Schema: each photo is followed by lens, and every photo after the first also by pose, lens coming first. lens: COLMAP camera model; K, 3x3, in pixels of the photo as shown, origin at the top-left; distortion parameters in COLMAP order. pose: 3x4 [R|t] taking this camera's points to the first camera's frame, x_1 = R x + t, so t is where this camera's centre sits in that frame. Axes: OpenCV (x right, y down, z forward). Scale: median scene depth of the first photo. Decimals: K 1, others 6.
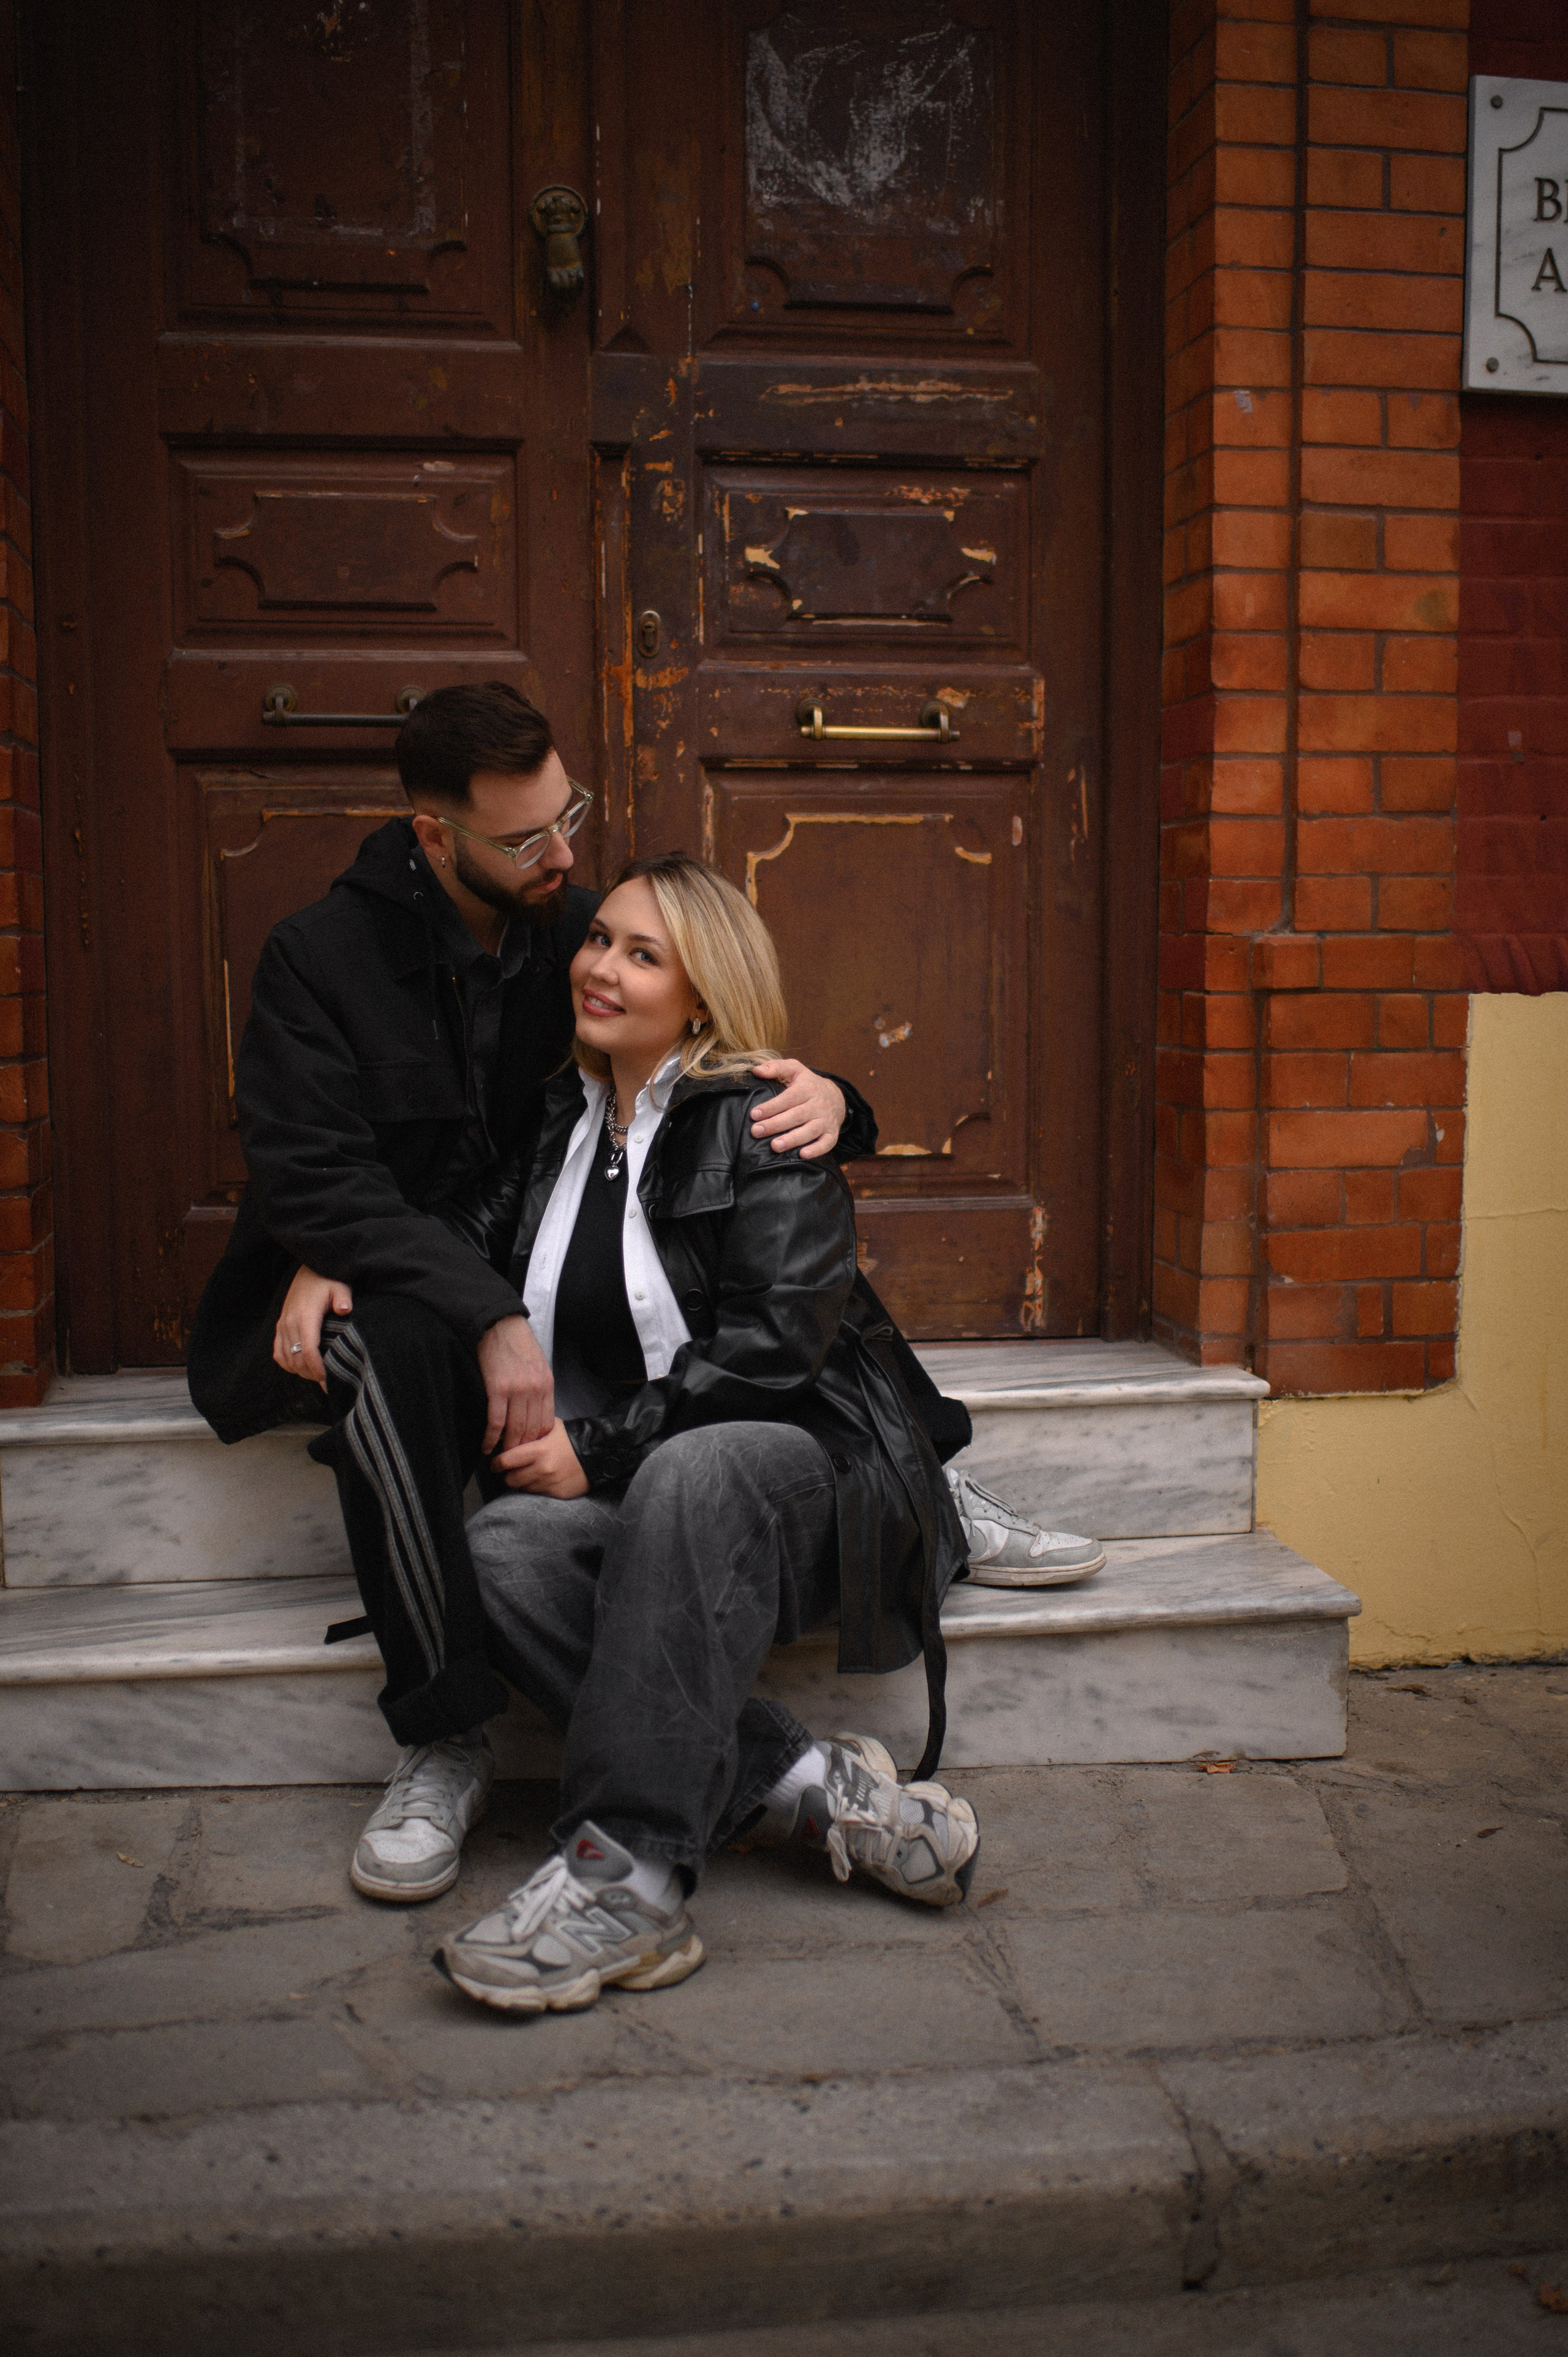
lens RADIAL K [[2292.2, 0, 784.0], [0, 2292.2, 1178.5], [0, 0, 1]] dist [-0.068650, 0.002872]
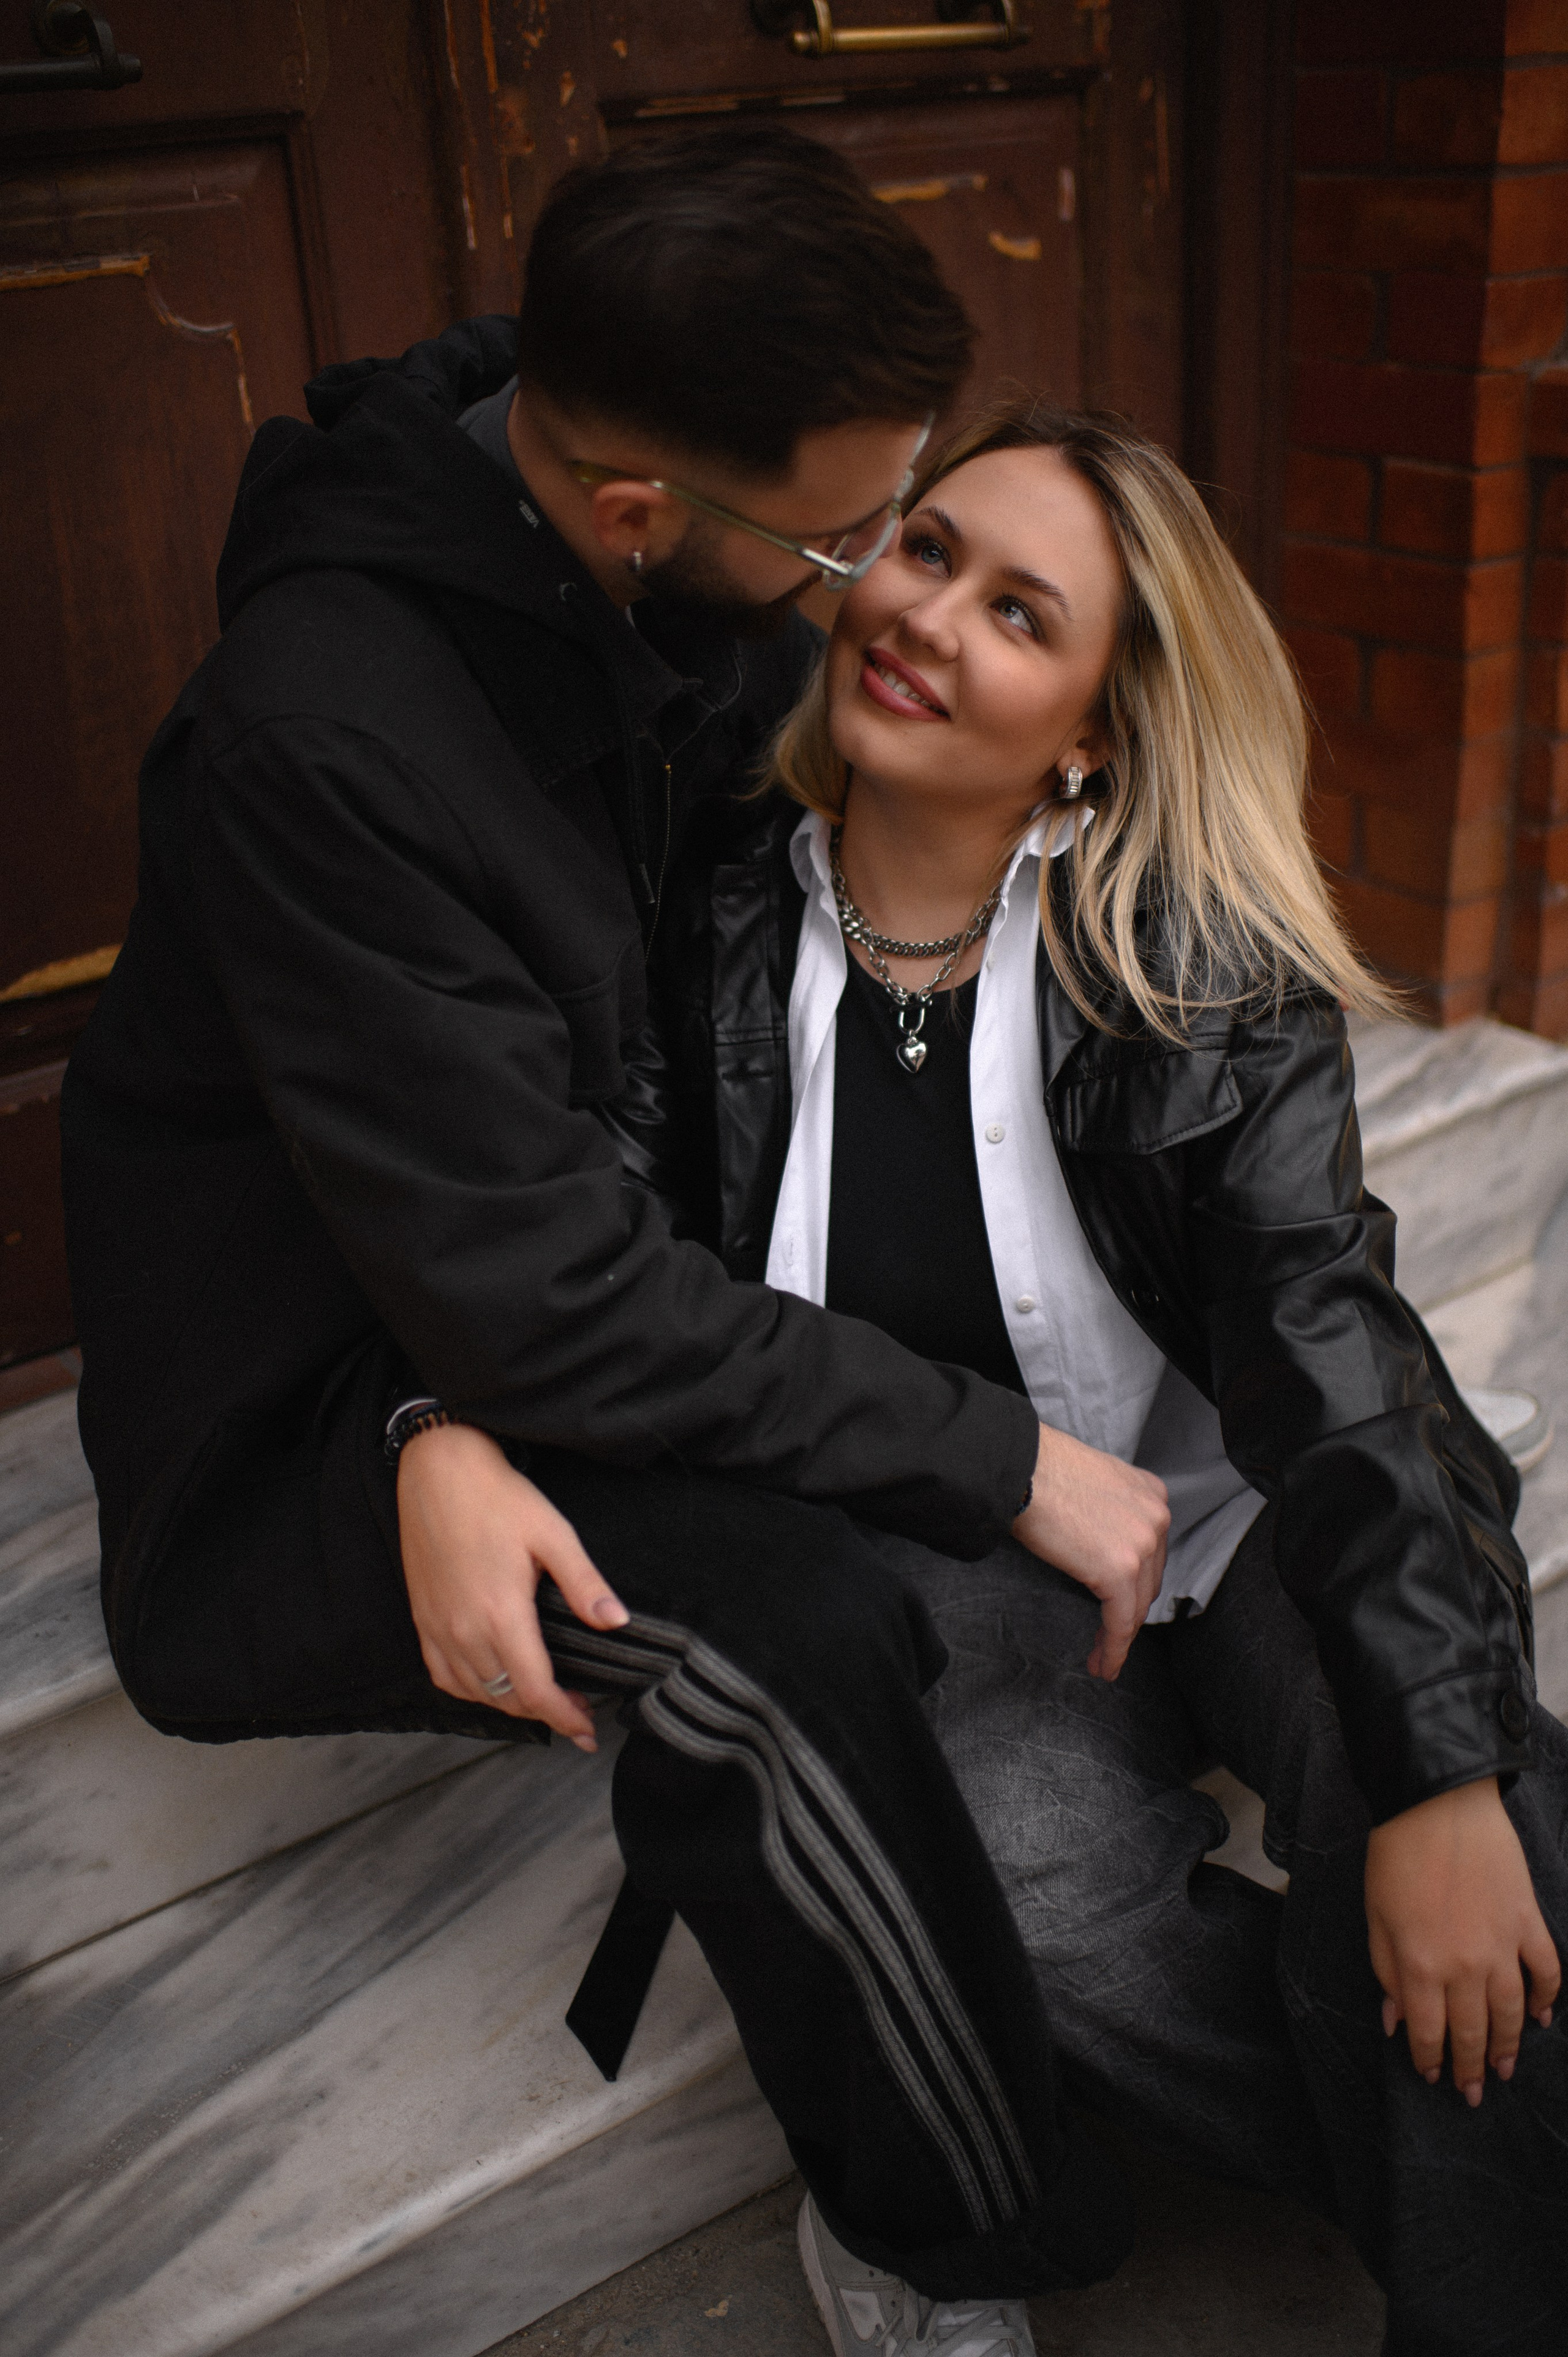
lens RADIAL K [[2292.2, 0, 784.0], [0, 2292.2, 1178.5], [0, 0, 1]] dist [-0.068650, 0.002872]
pose [[0.911220, -0.227086, 0.343670, -0.234755], [0.104169, 0.934233, 0.341112, -0.127287], [-0.398530, -0.275029, 0.874948, 0.469222]]
